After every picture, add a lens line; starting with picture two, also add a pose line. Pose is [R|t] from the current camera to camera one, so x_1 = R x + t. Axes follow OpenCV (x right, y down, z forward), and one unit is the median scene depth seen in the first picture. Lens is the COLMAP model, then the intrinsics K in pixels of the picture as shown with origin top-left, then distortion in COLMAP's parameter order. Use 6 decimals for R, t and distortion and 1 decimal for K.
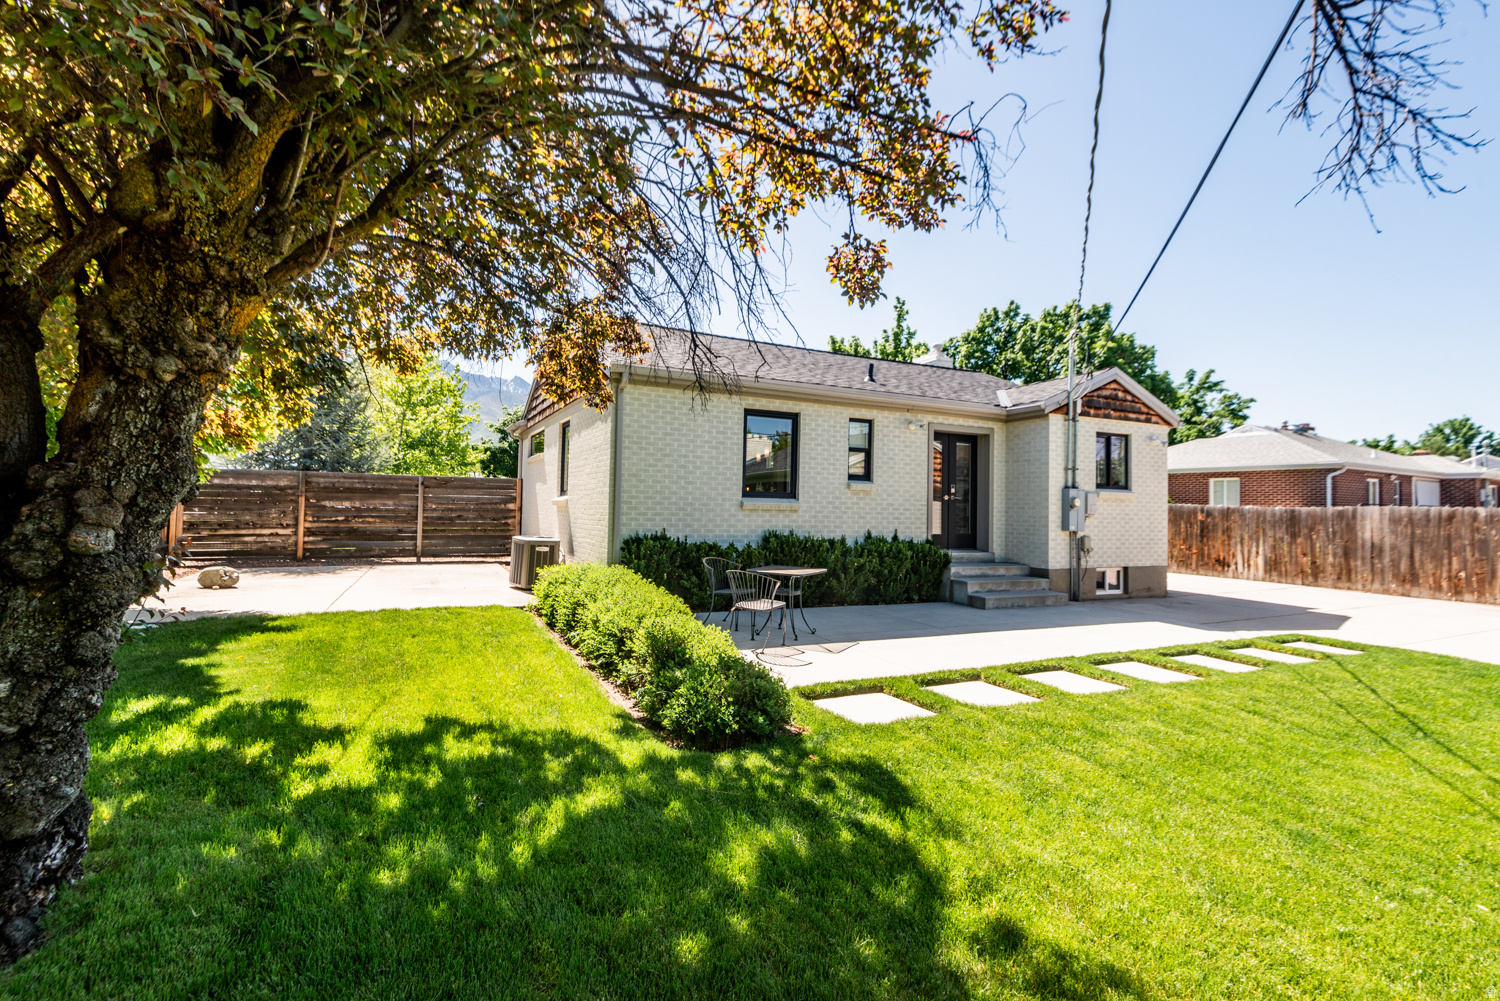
lens RADIAL K [[680.8, 0, 732.8], [0, 680.8, 468.5], [0, 0, 1]] dist [0.004466, -0.008452]
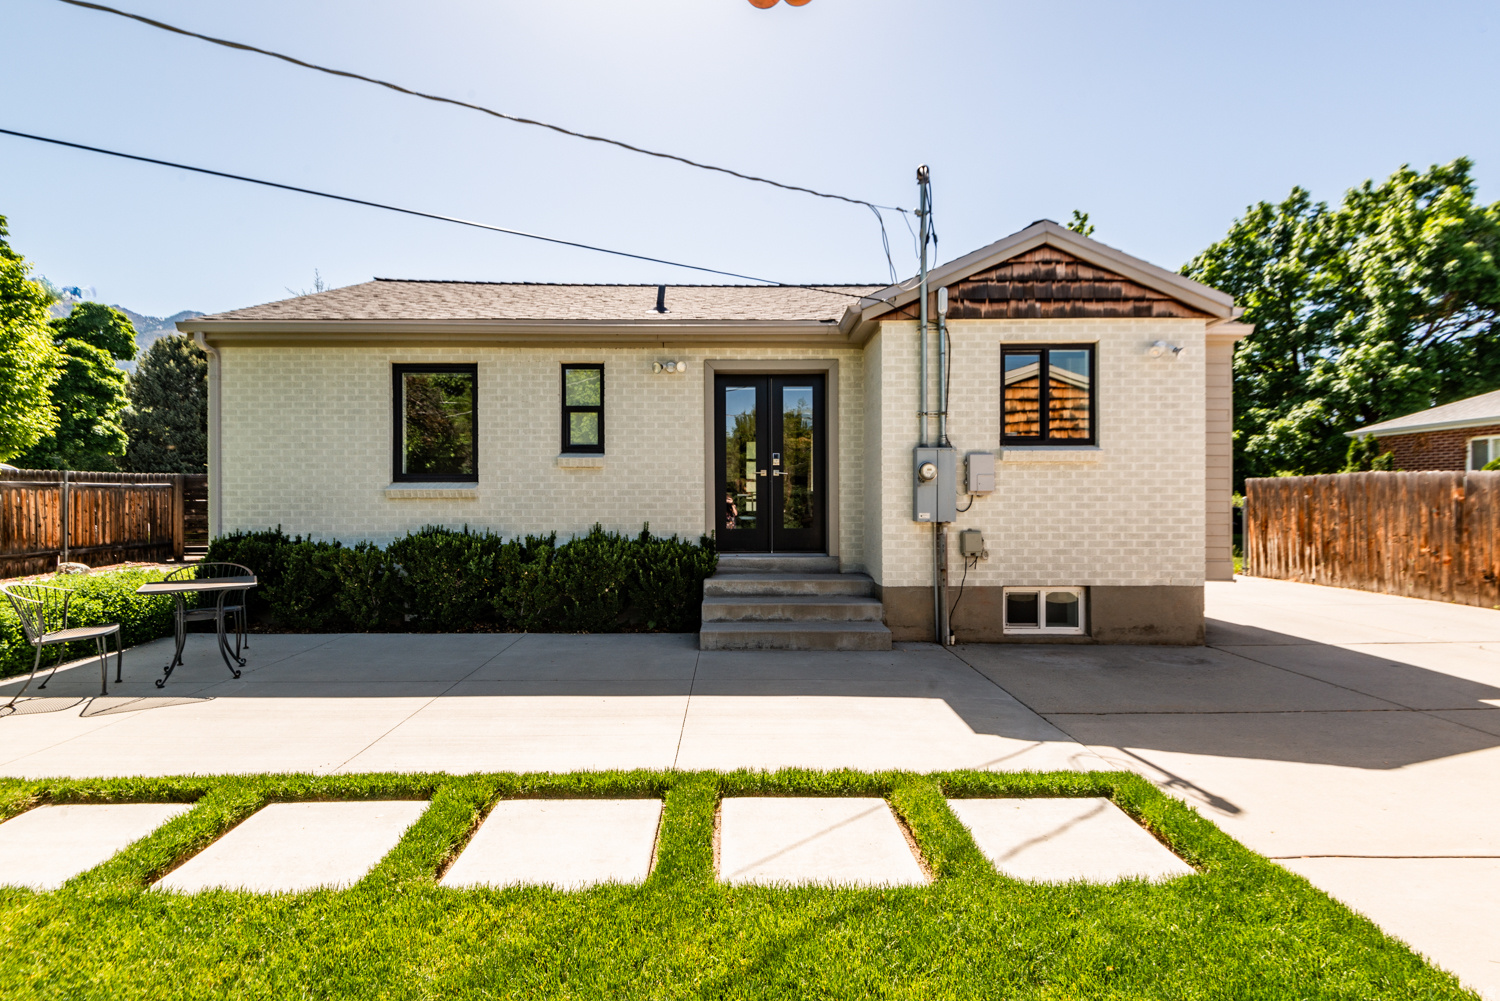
lens RADIAL K [[680.8, 0, 744.6], [0, 680.8, 495.4], [0, 0, 1]] dist [0.004466, -0.008452]
pose [[0.904664, -0.026223, -0.425318, 0.568615], [0.045608, 0.998330, 0.035458, 0.039383], [0.423678, -0.051475, 0.904349, 0.397009]]
